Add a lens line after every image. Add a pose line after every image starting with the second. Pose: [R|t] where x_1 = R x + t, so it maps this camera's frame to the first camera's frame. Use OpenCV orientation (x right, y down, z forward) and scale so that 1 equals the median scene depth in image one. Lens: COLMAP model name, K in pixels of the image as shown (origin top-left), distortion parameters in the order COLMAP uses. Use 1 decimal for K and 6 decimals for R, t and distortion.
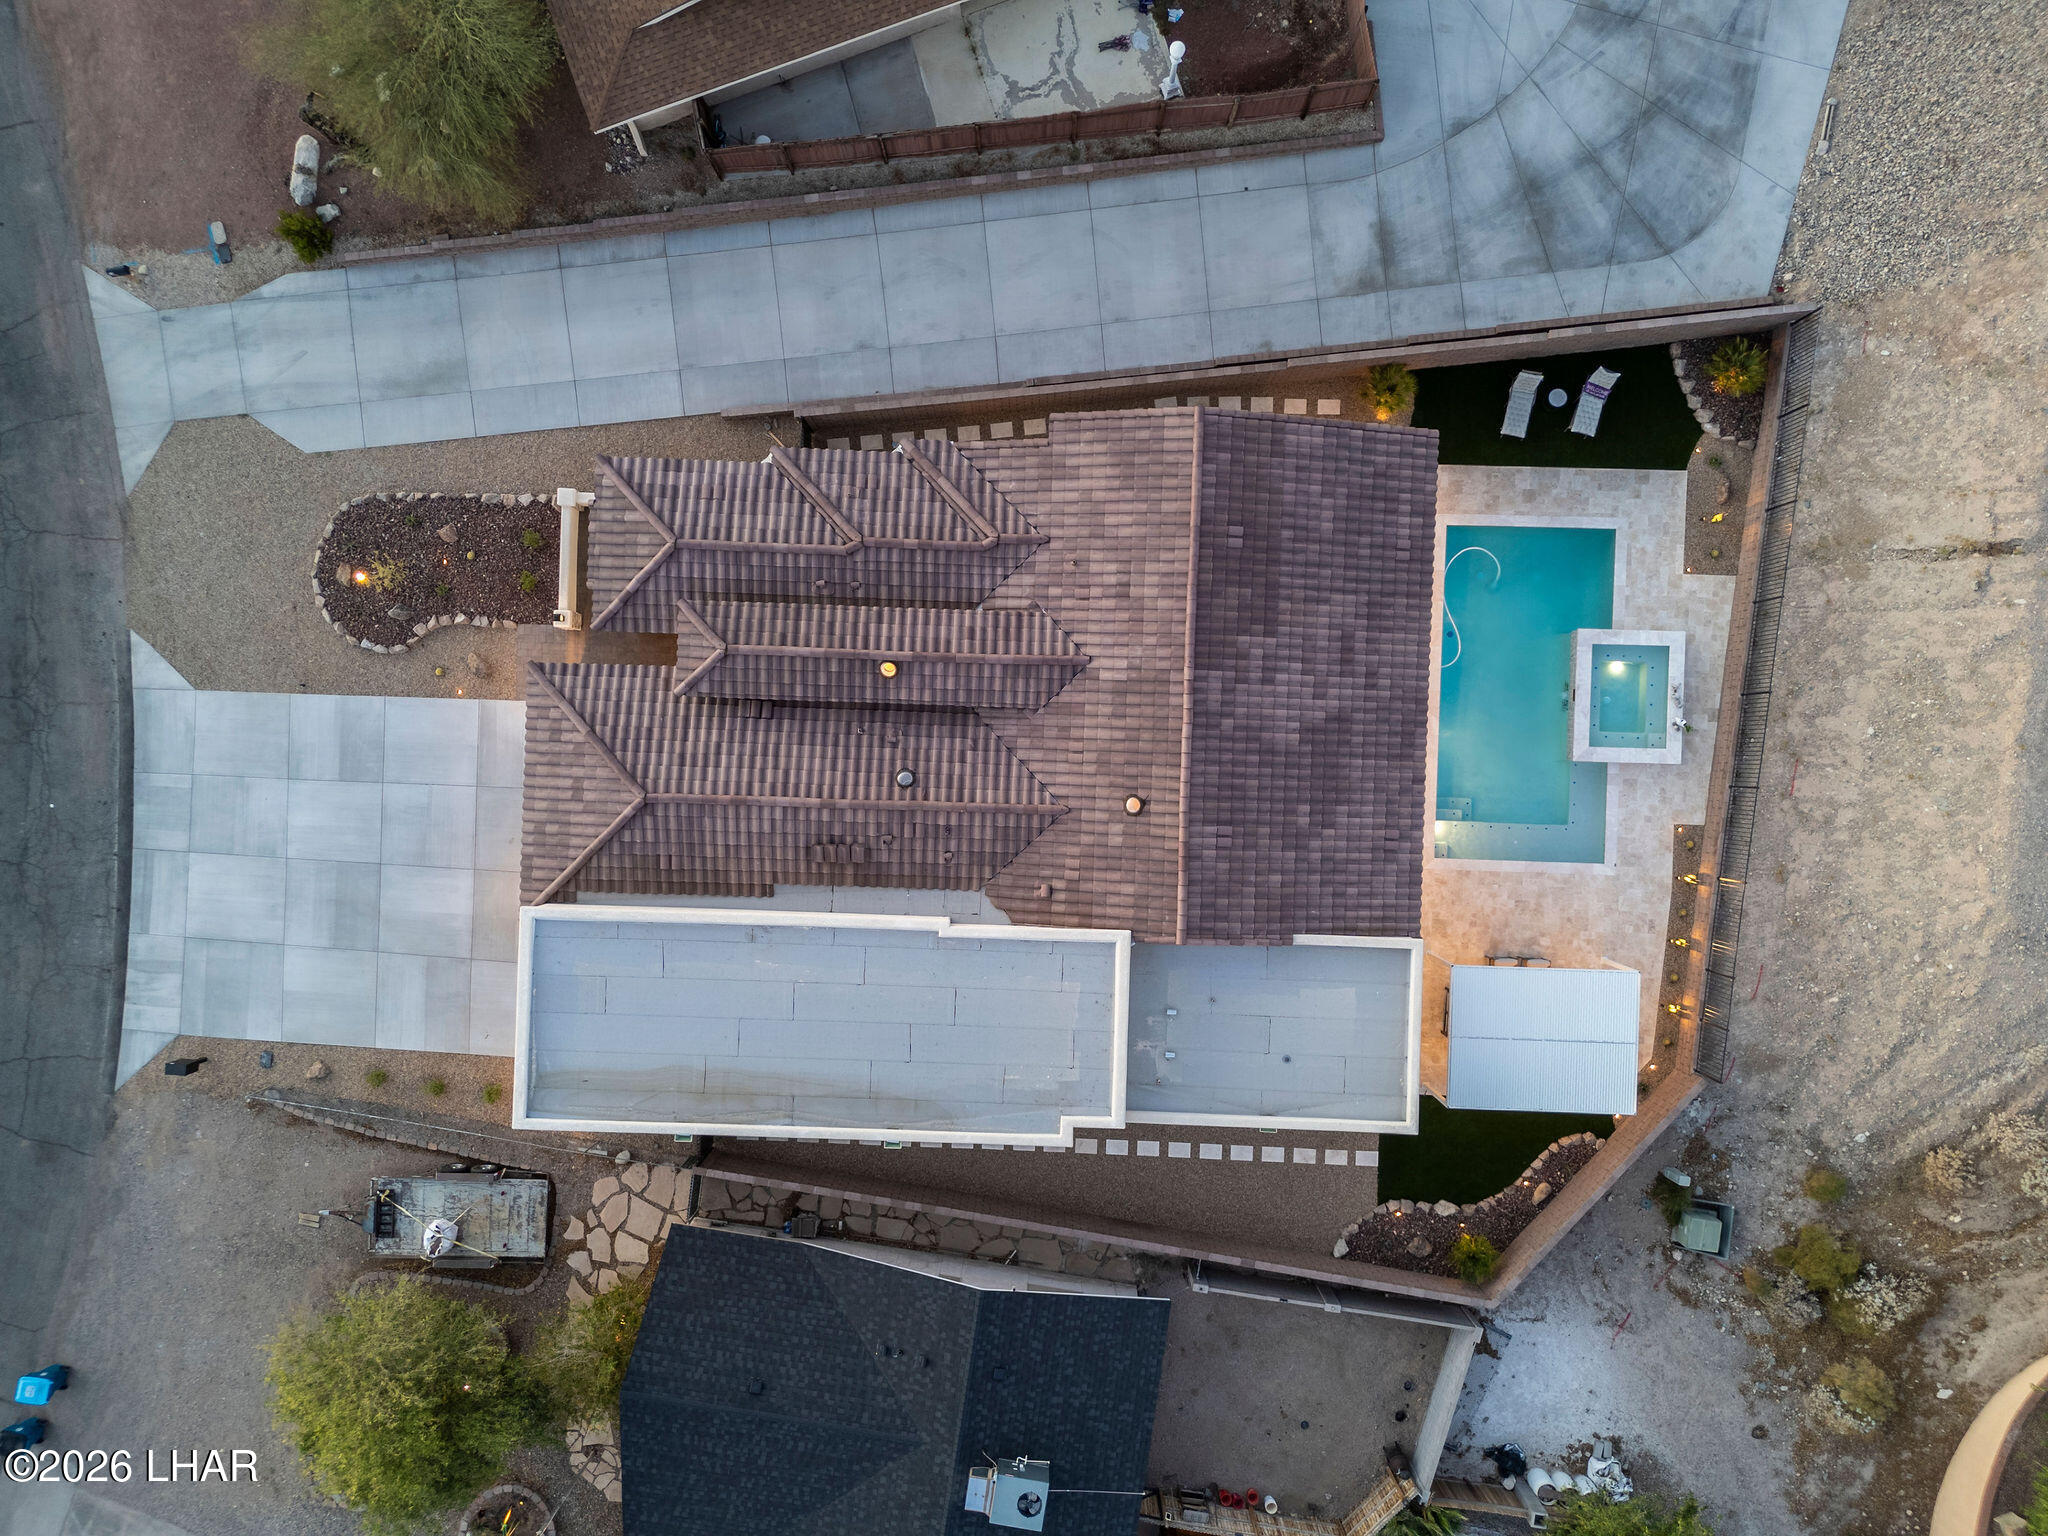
lens RADIAL K [[1507.1, 0, 1024.0], [0, 1507.1, 768.0], [0, 0, 1]] dist [0.080045, -0.082579]
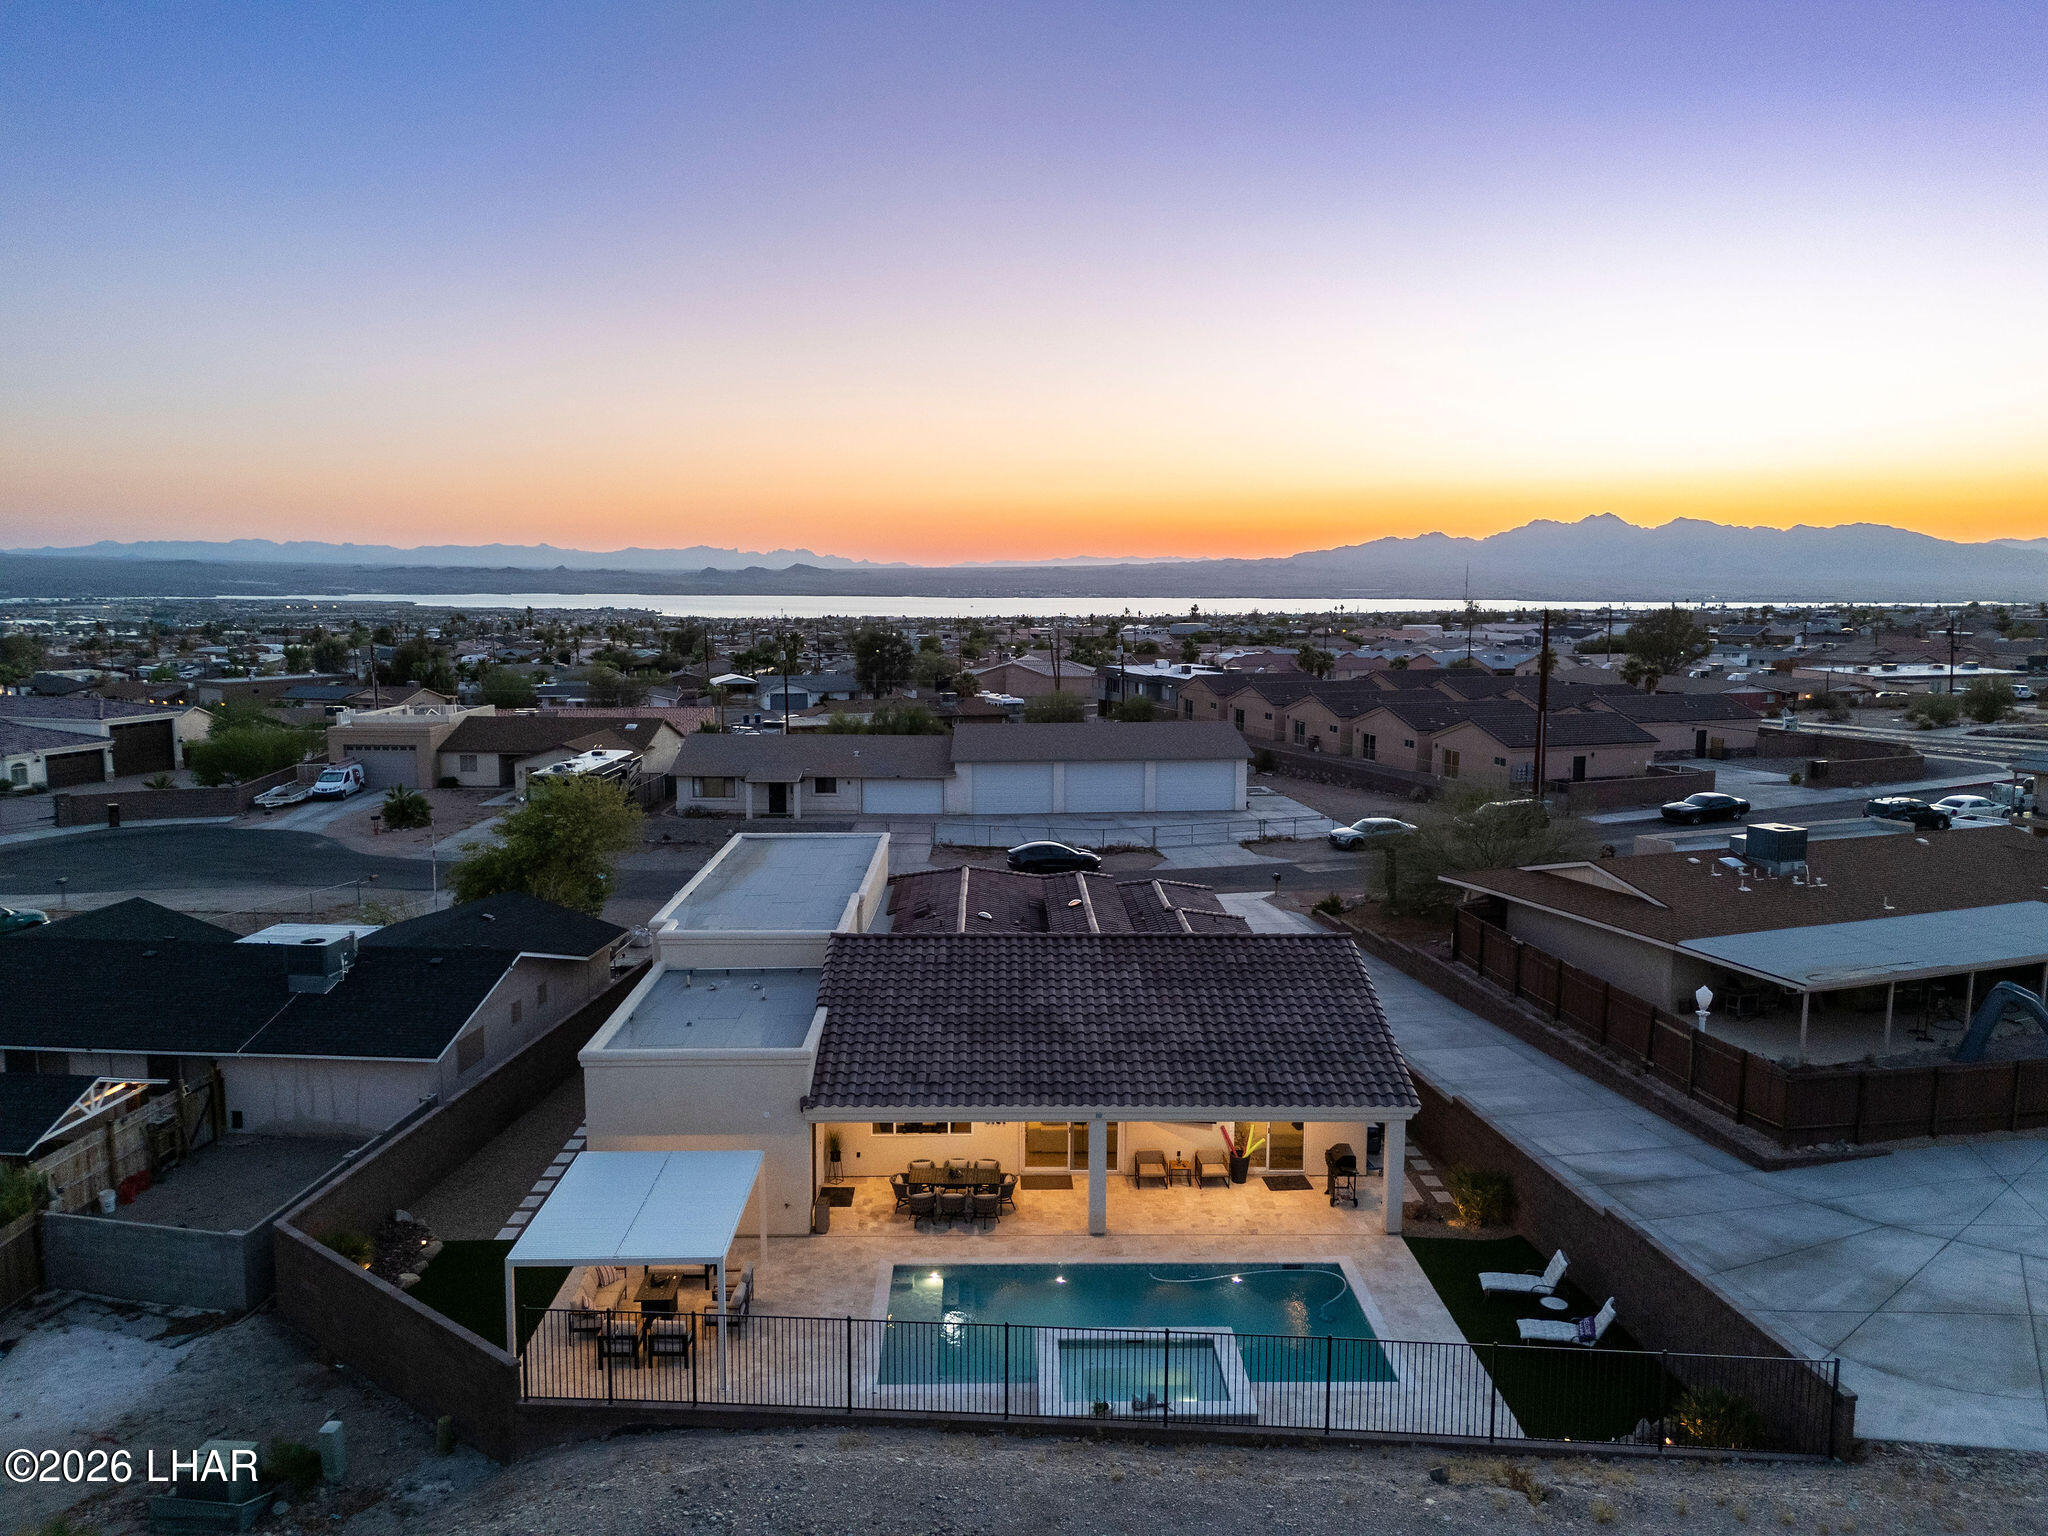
lens RADIAL K [[1507.1, 0, 1024.0], [0, 1507.1, 768.0], [0, 0, 1]] dist [0.080045, -0.082579]
pose [[0.056690, 0.141504, -0.988313, 0.989844], [-0.998295, -0.005724, -0.058082, 0.040826], [-0.013876, 0.989921, 0.140938, 0.660731]]
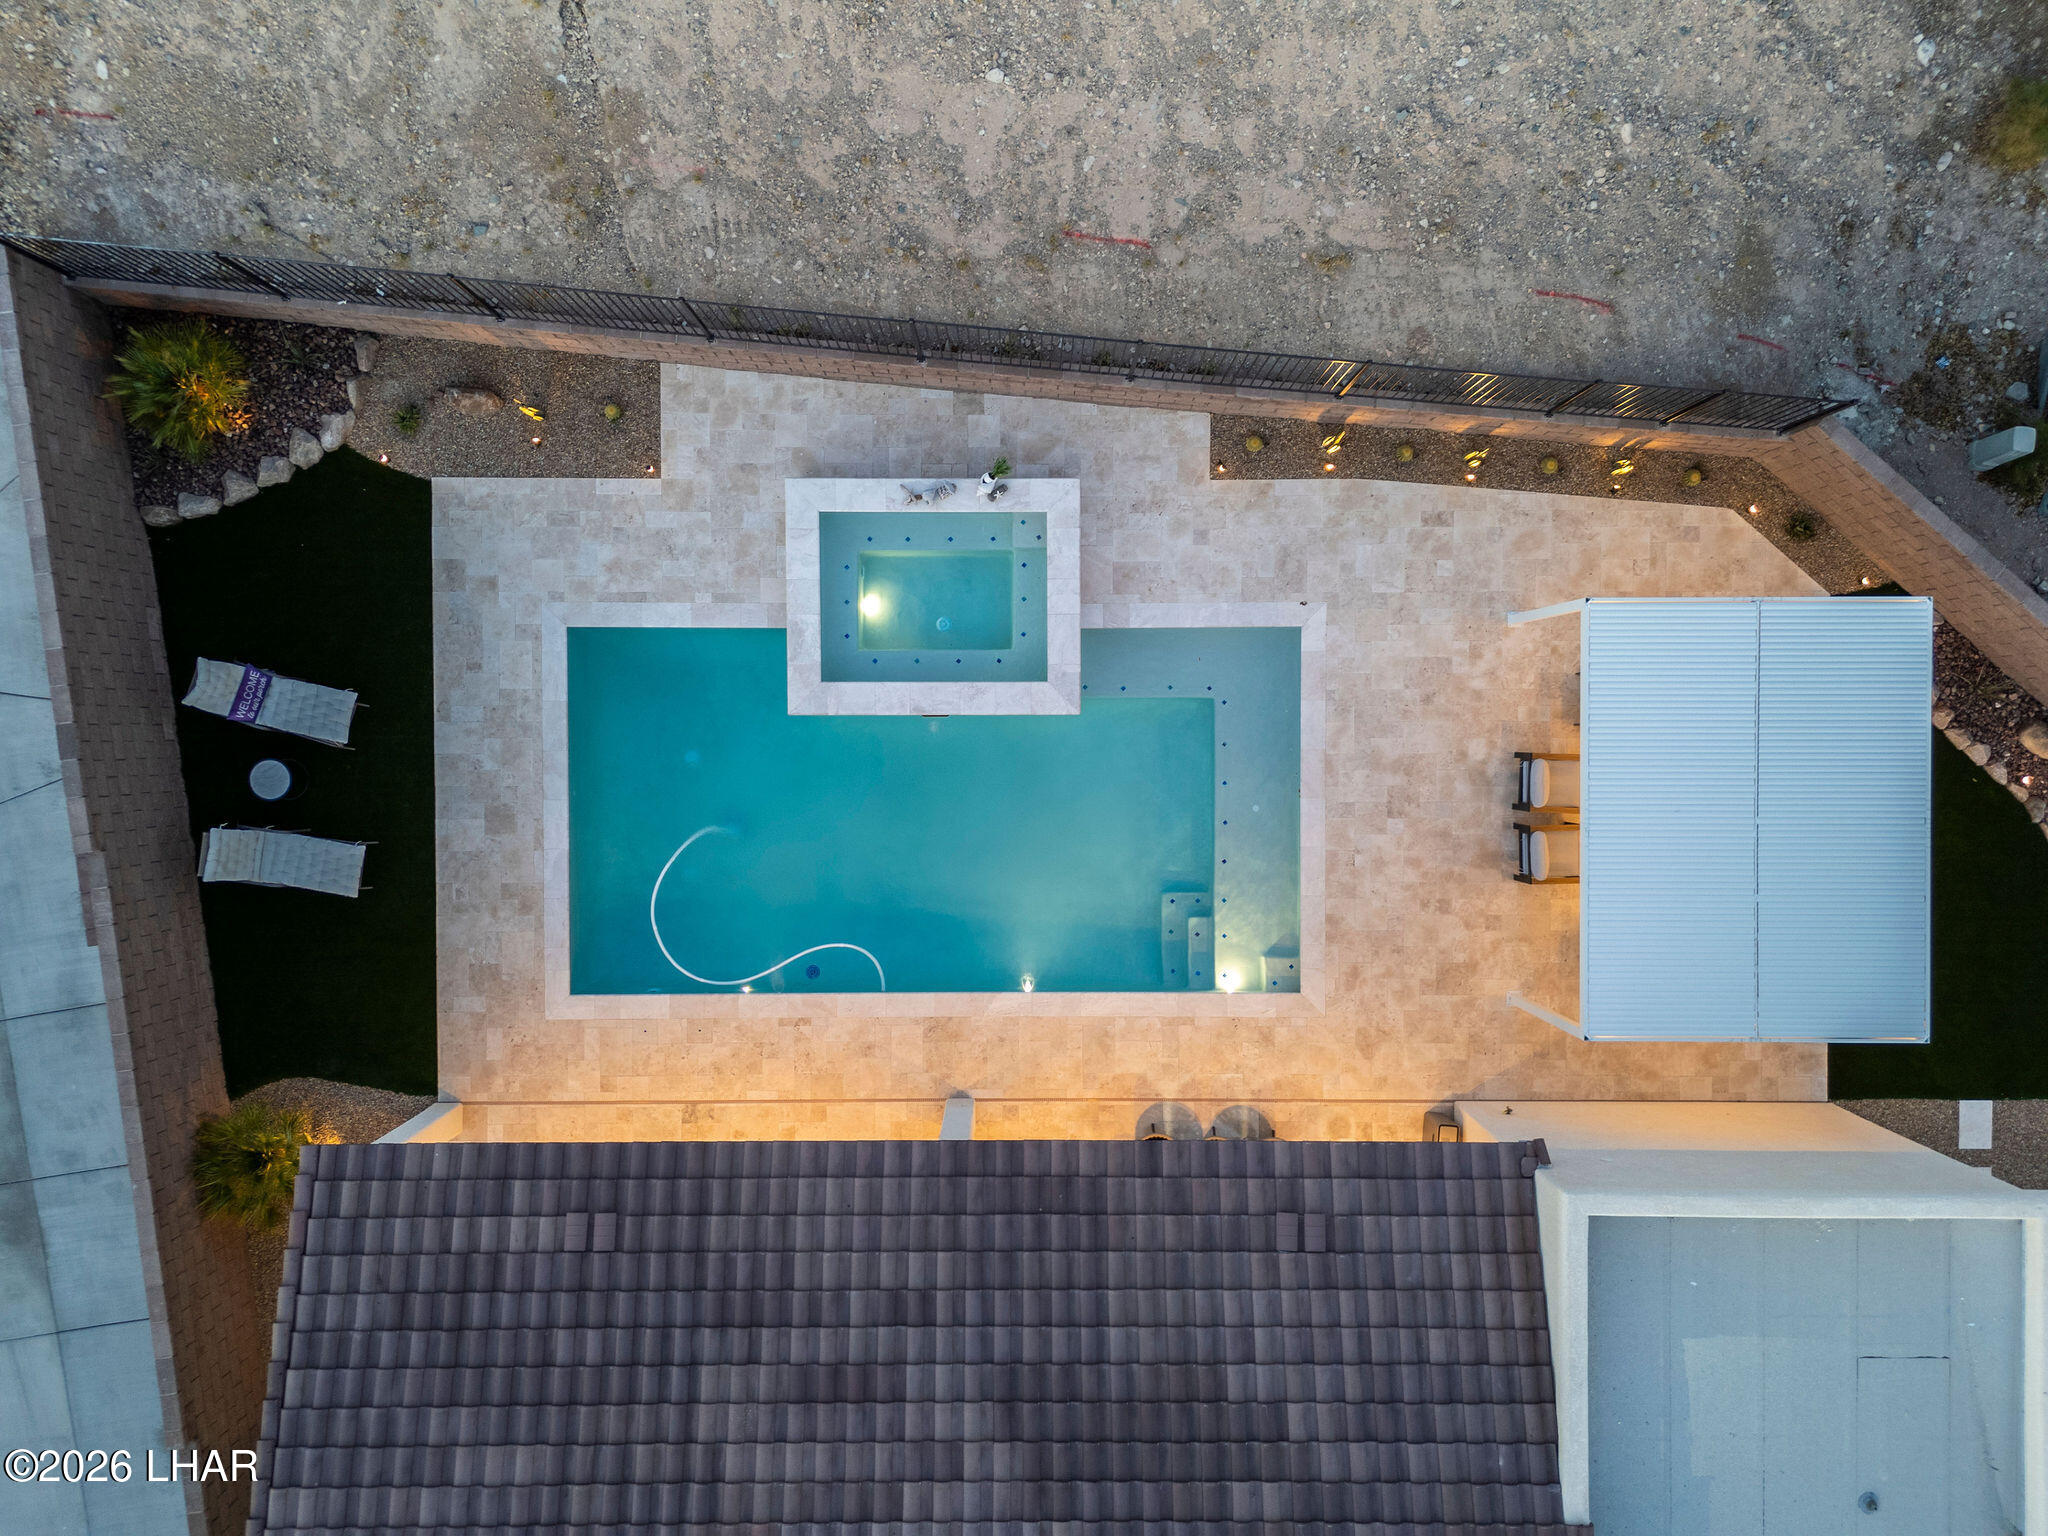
lens RADIAL K [[1507.1, 0, 1024.0], [0, 1507.1, 768.0], [0, 0, 1]] dist [0.080045, -0.082579]
pose [[-0.033041, -0.999421, -0.008111, 0.349335], [0.999445, -0.033005, -0.004593, -0.019766], [0.004323, -0.008259, 0.999957, 0.552679]]
